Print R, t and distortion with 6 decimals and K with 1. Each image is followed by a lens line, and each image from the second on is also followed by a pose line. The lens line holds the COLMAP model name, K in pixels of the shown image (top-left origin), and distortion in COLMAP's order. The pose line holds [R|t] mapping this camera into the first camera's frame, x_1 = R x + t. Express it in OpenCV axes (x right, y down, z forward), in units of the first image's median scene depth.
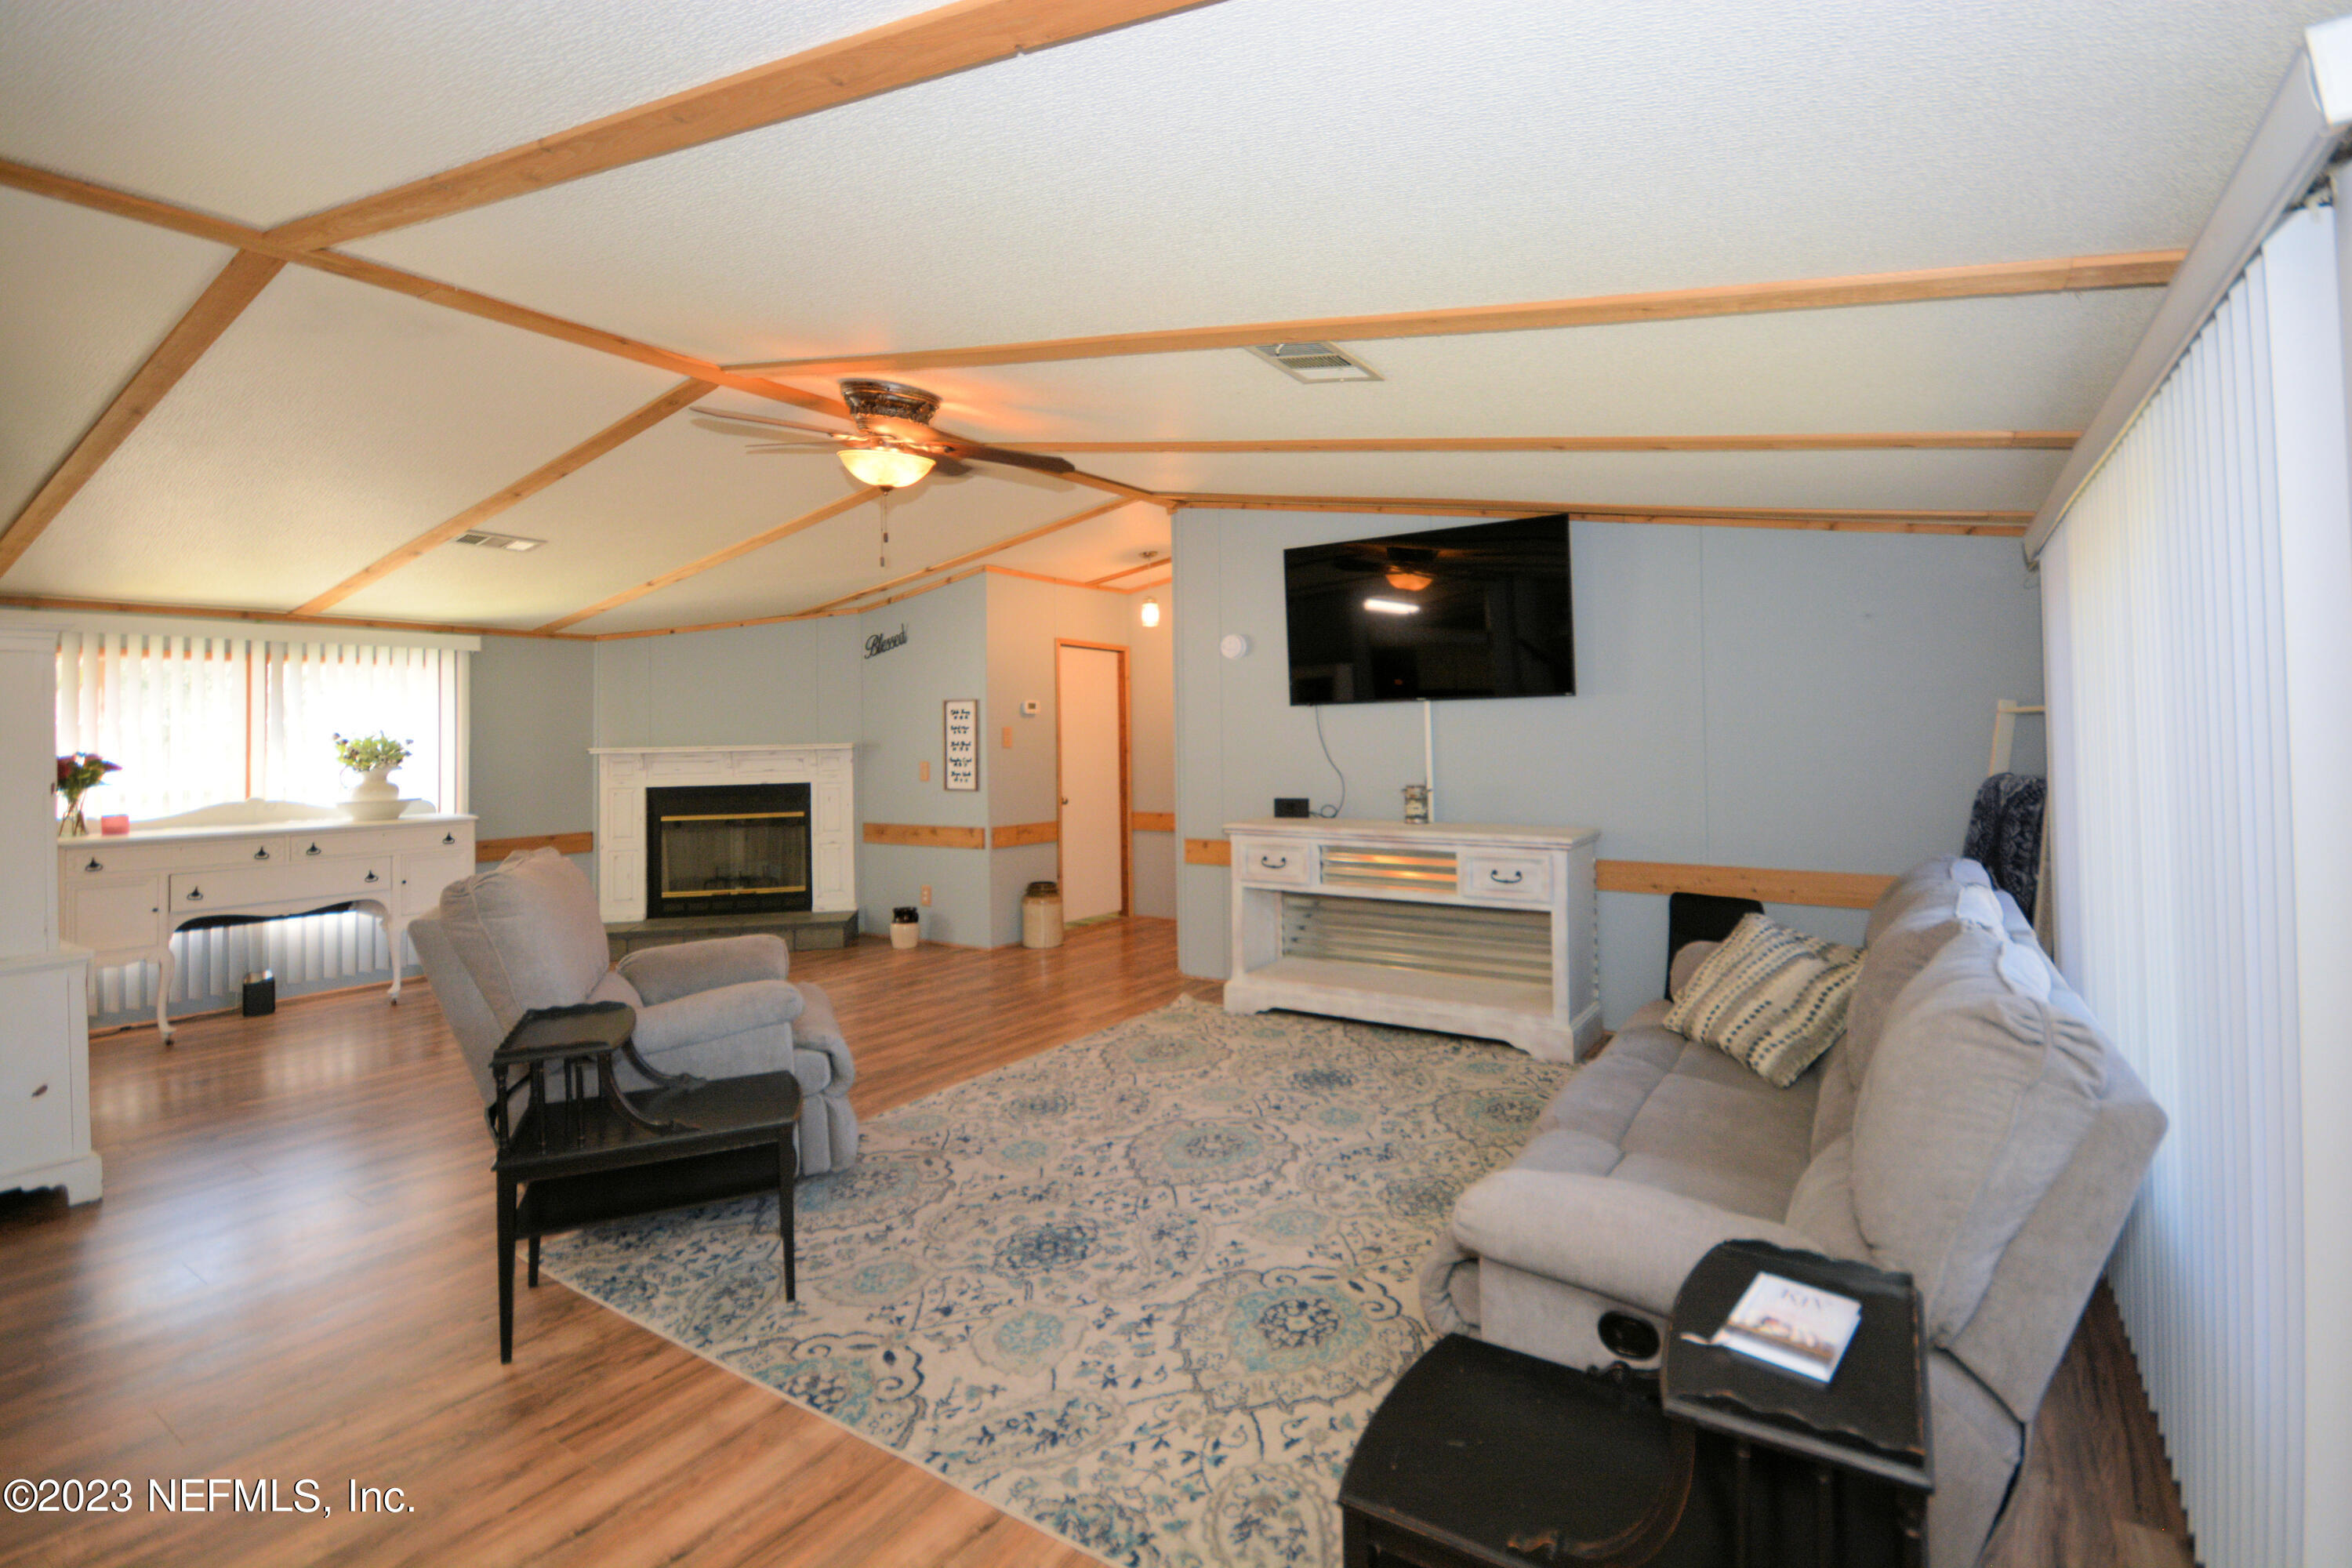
lens RADIAL K [[1049.3, 0, 1218.2], [0, 1049.3, 719.5], [0, 0, 1]] dist [0.000583, 0.000290]
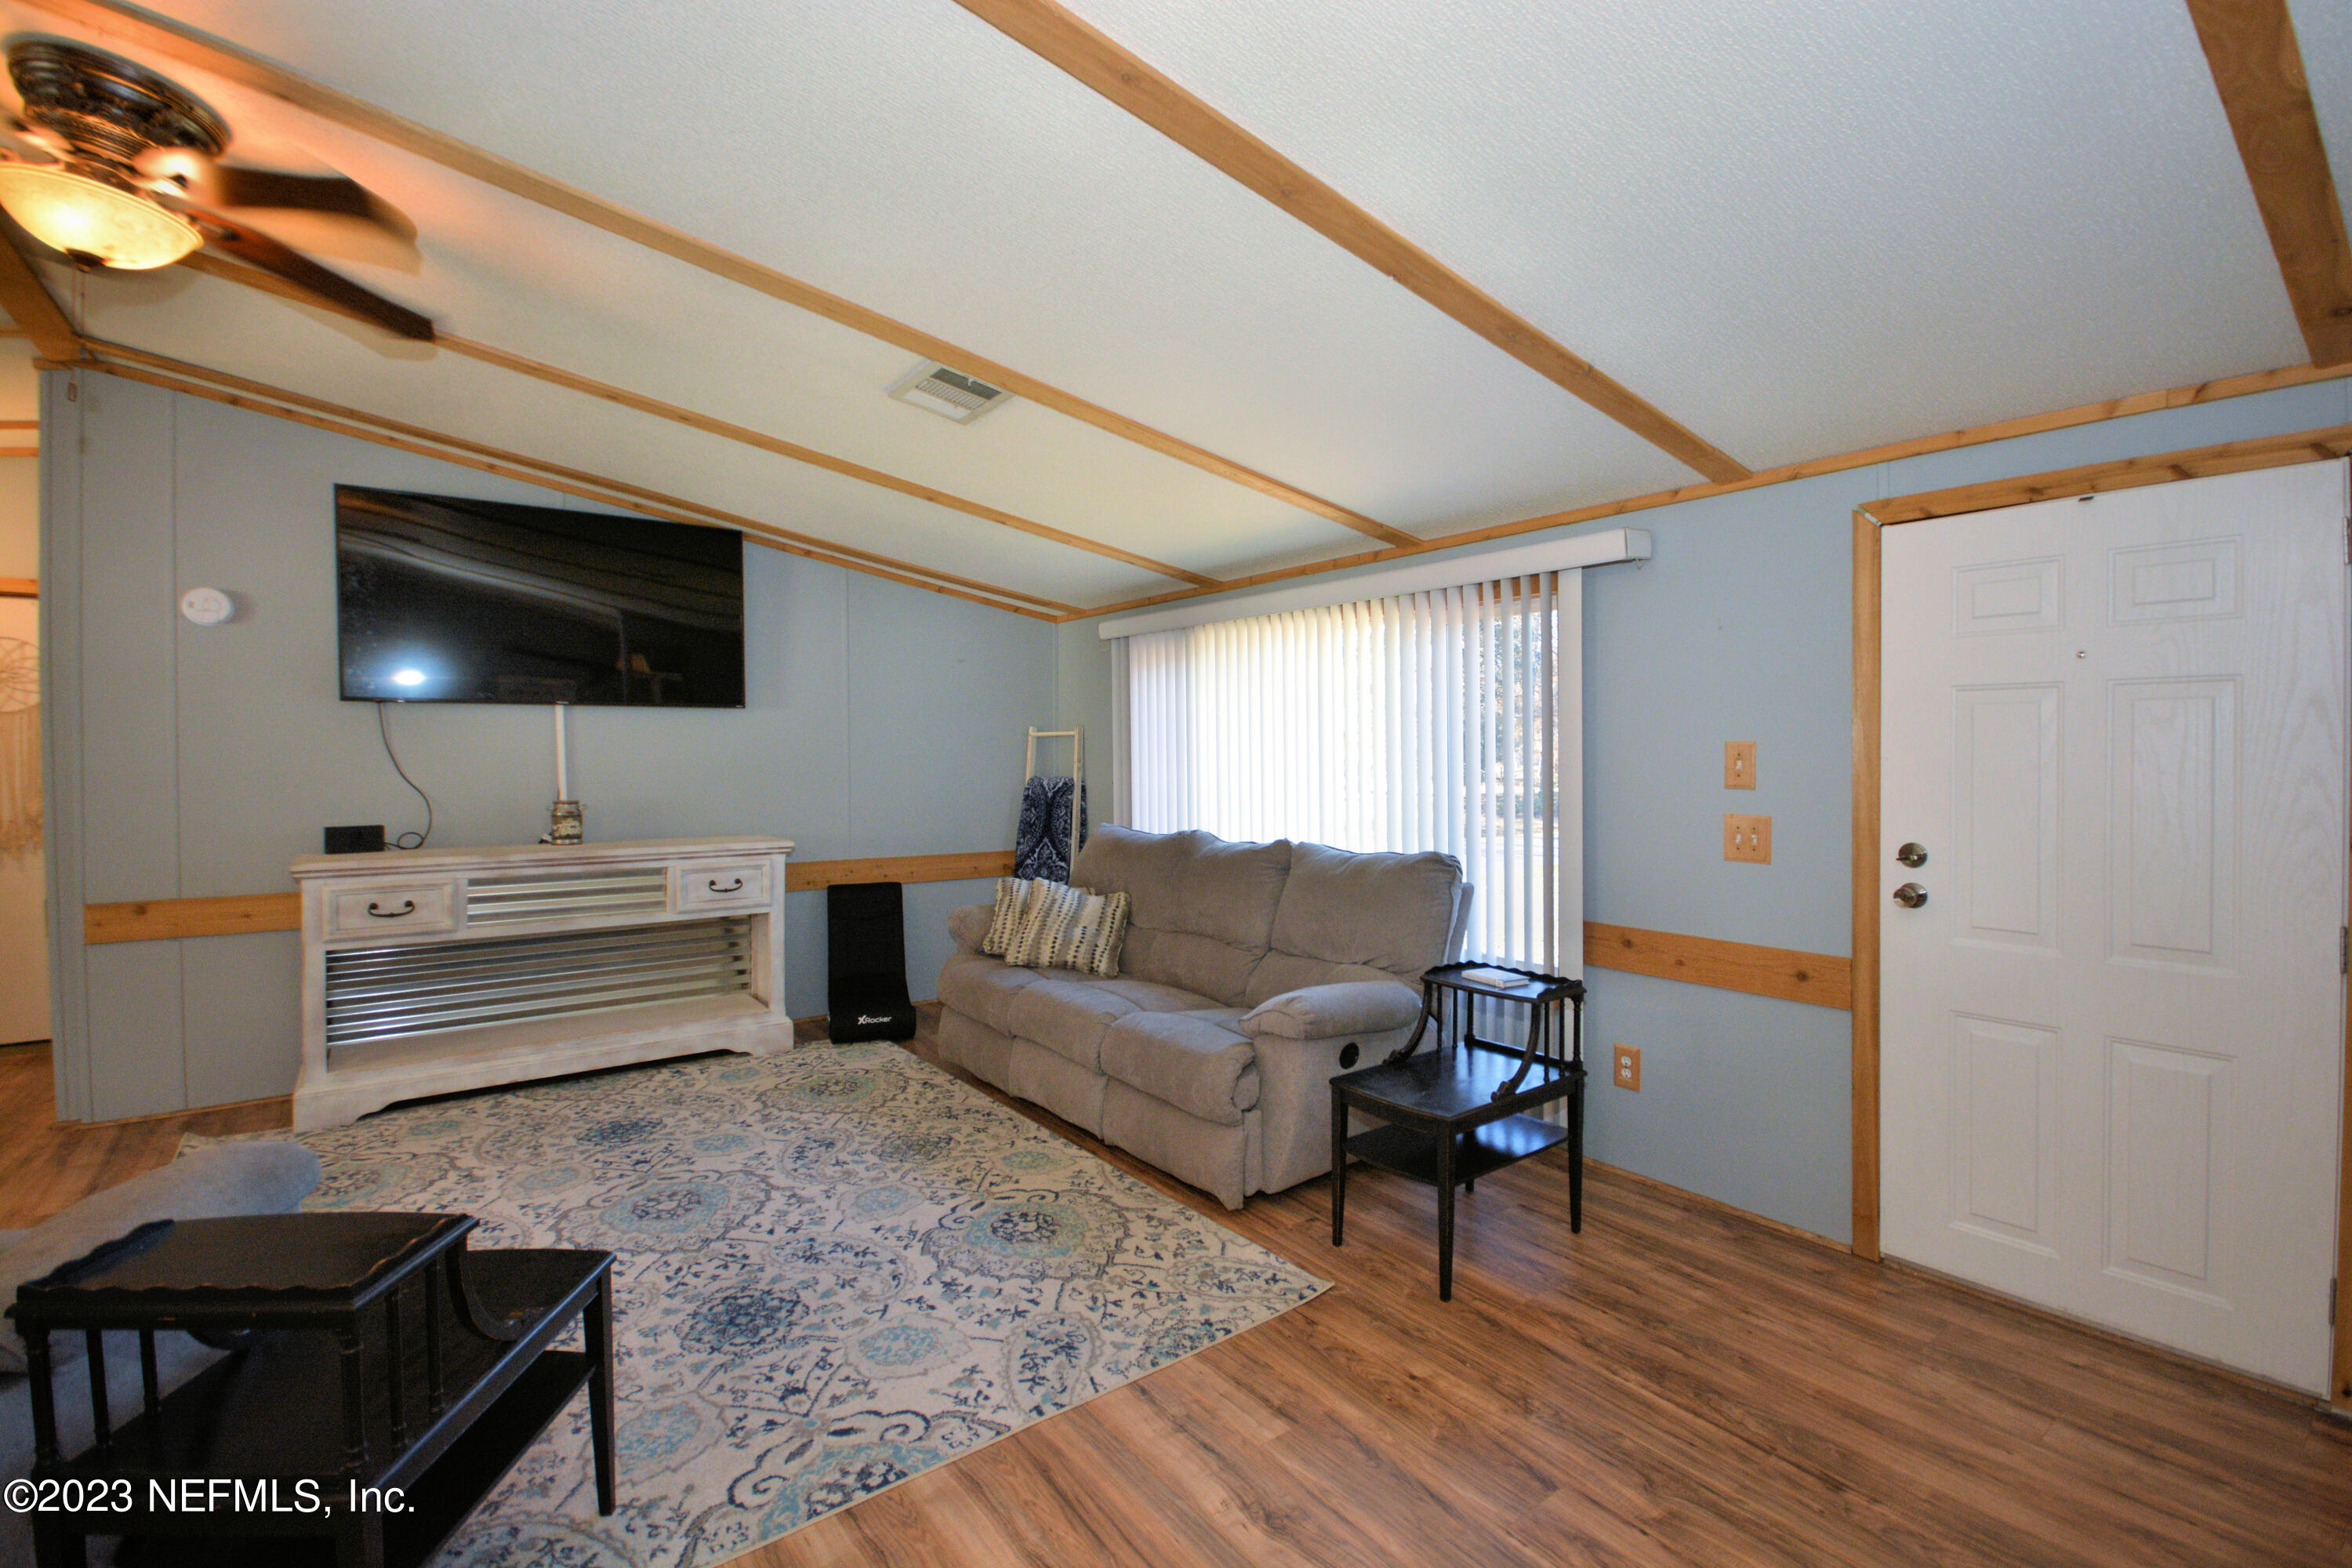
lens RADIAL K [[1072.9, 0, 1238.8], [0, 1072.9, 779.3], [0, 0, 1]] dist [-0.010619, 0.000299]
pose [[0.310676, -0.007965, 0.950482, -0.765372], [-0.017505, 0.999747, 0.014100, 0.035953], [-0.950355, -0.021019, 0.310458, 0.311595]]
